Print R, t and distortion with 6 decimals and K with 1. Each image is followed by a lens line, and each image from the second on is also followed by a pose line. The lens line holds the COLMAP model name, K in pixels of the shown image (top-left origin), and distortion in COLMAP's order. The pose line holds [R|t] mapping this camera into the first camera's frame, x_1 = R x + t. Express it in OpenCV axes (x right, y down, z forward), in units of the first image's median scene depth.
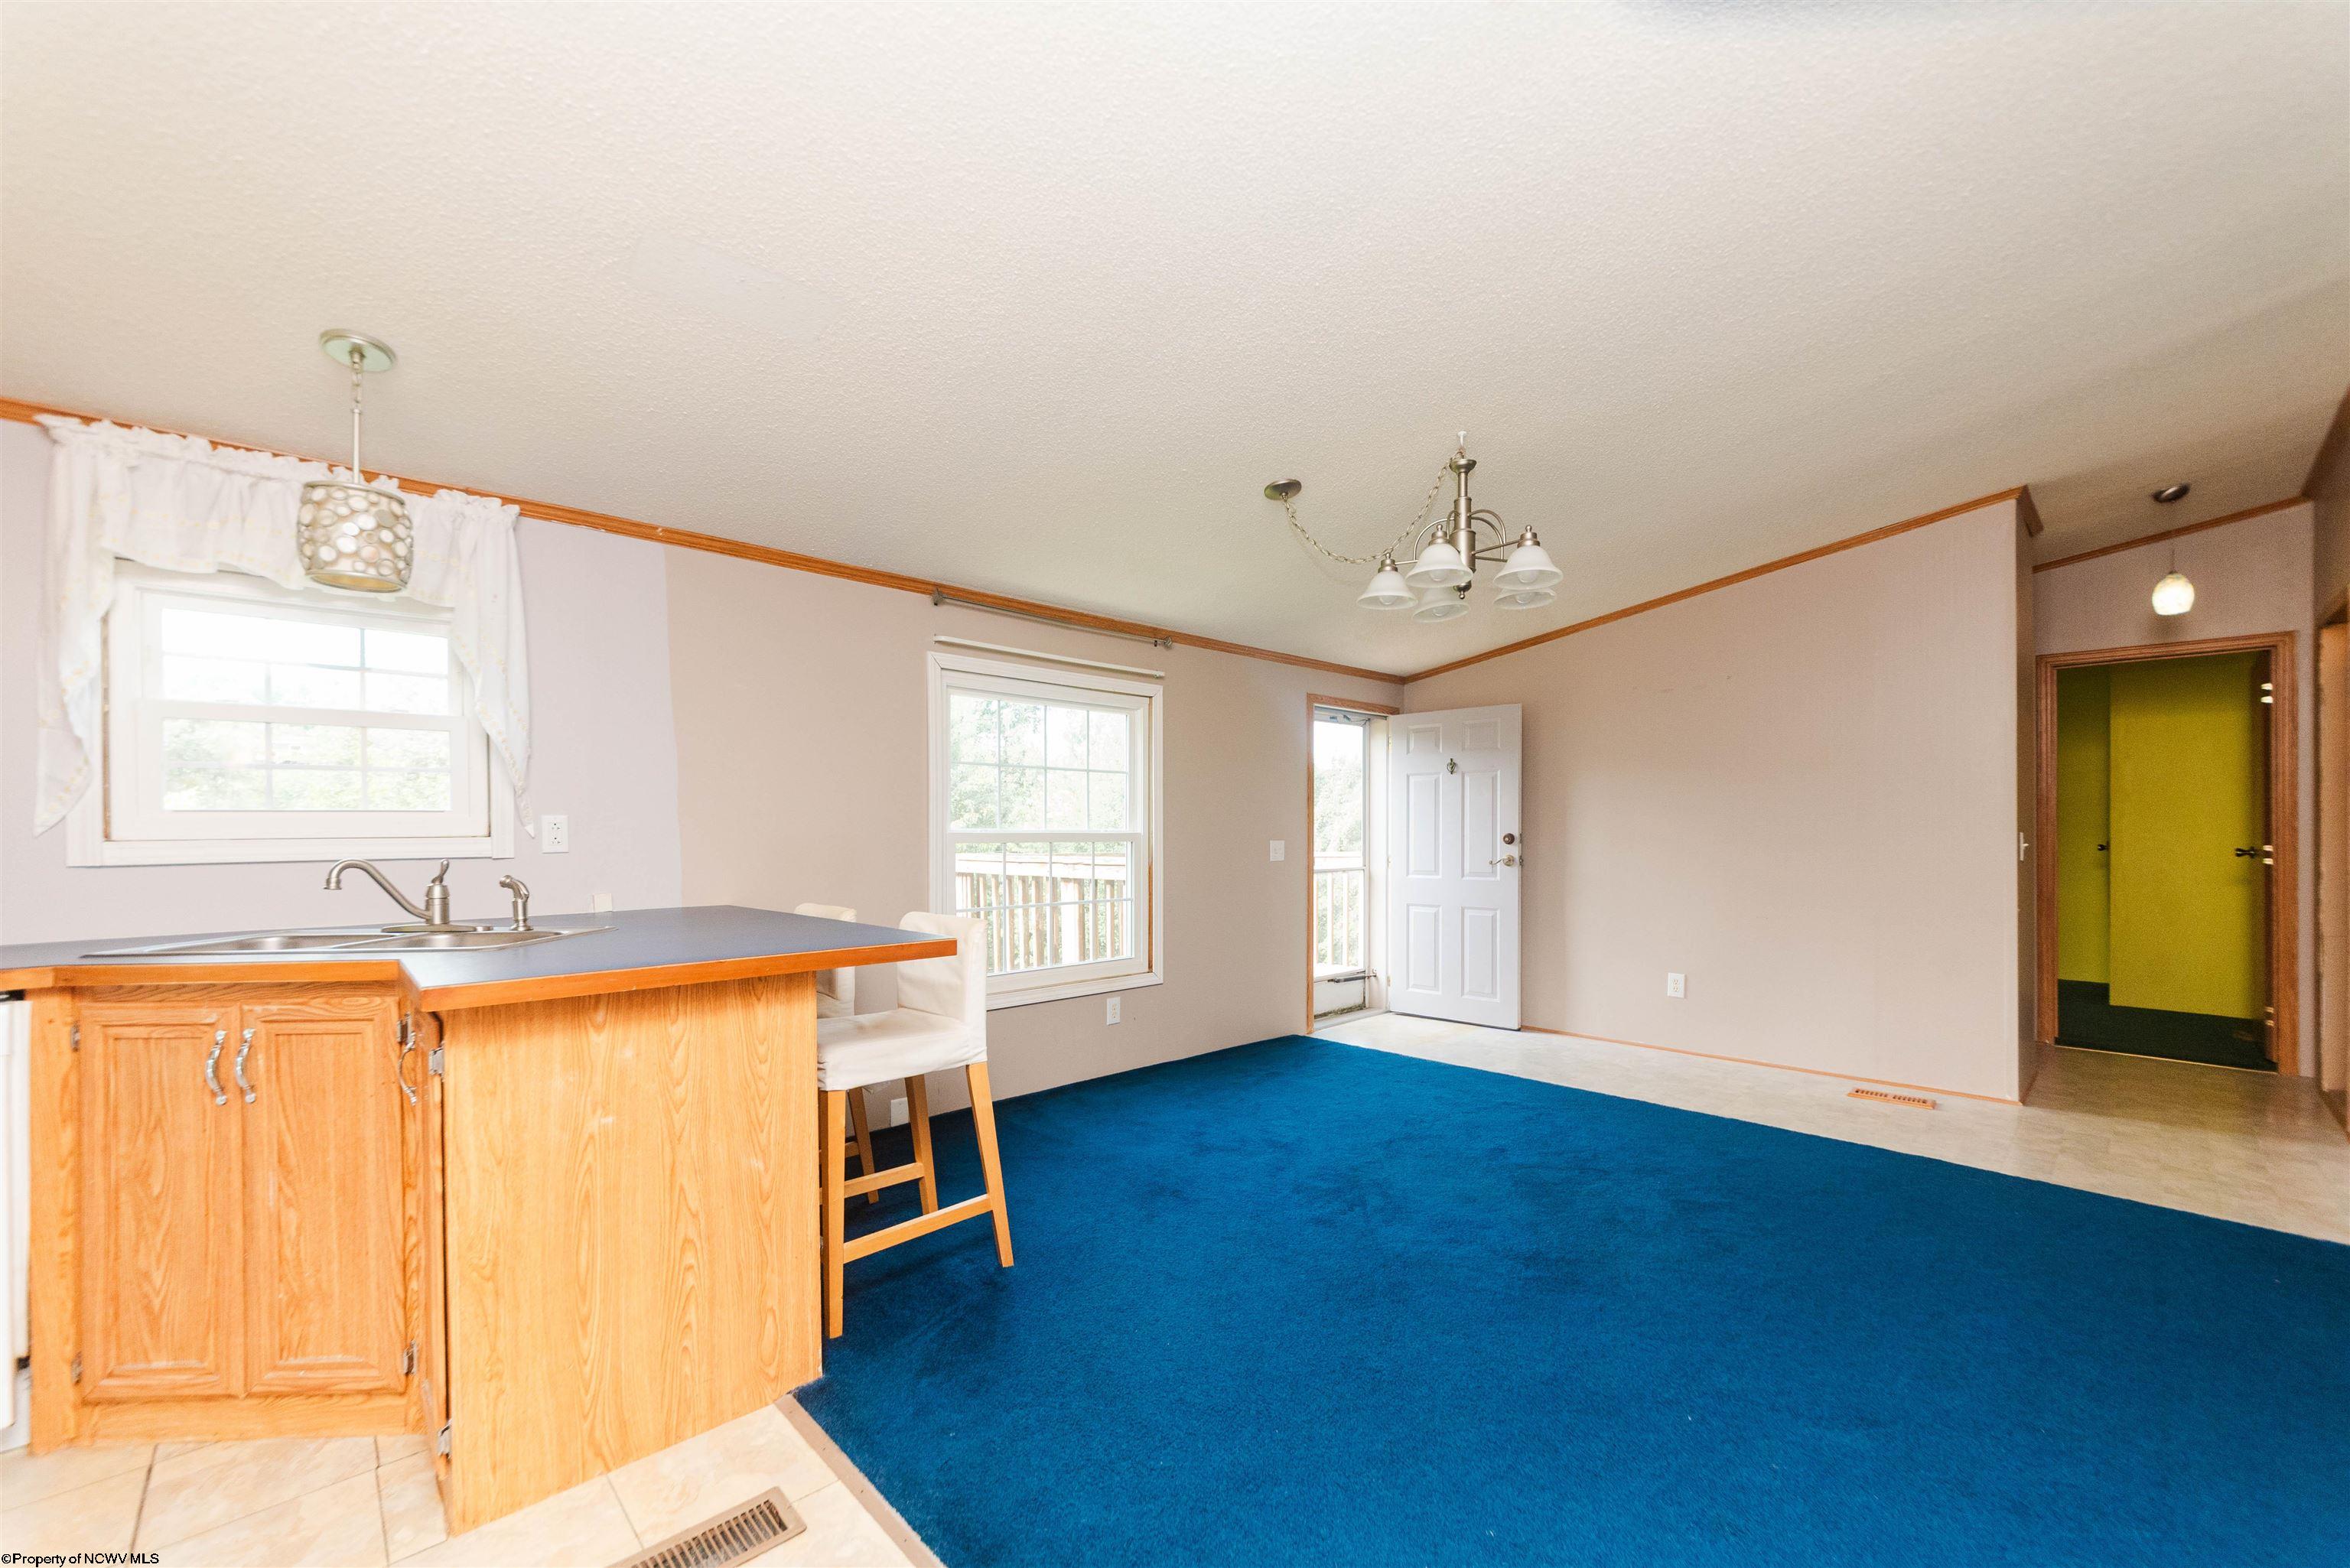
lens RADIAL K [[928.5, 0, 1167.1], [0, 928.5, 838.3], [0, 0, 1]] dist [-0.014596, 0.000353]
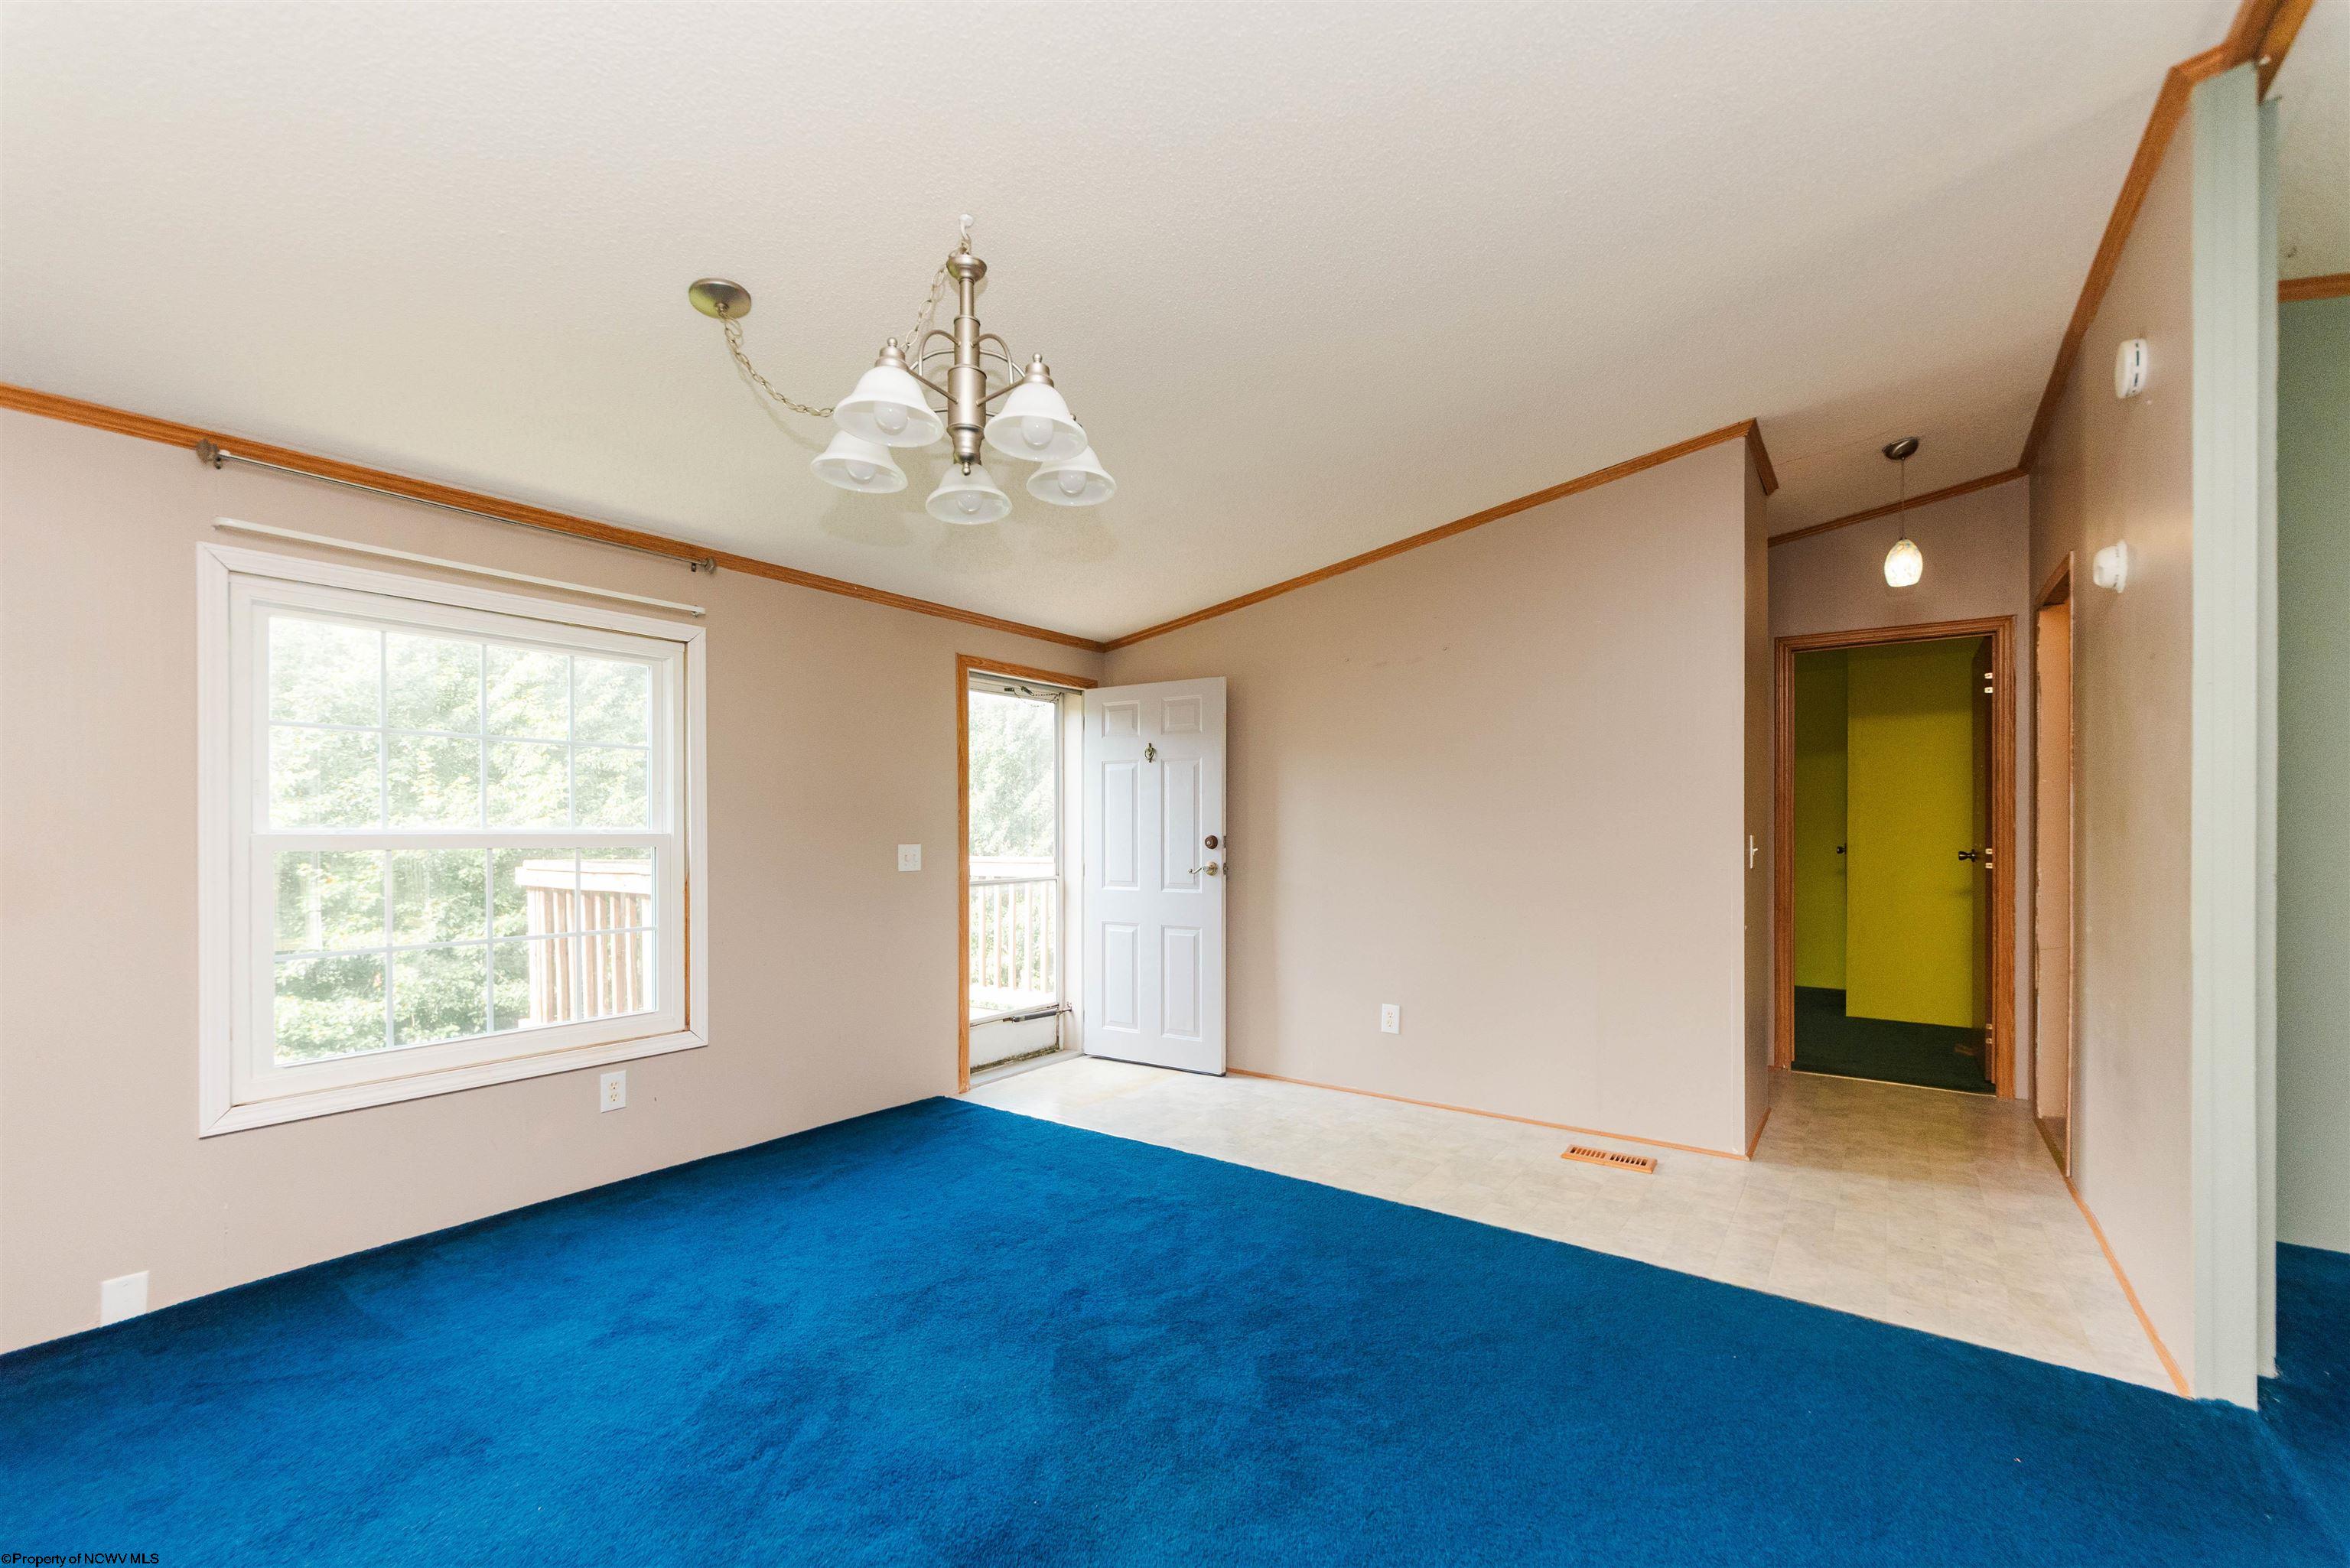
lens RADIAL K [[1005.3, 0, 1177.7], [0, 1005.3, 843.2], [0, 0, 1]] dist [0.025446, -0.037288]
pose [[0.978209, -0.000919, 0.207620, 0.188997], [0.000094, 0.999992, 0.003981, -0.002067], [-0.207622, -0.003875, 0.978201, 0.168348]]
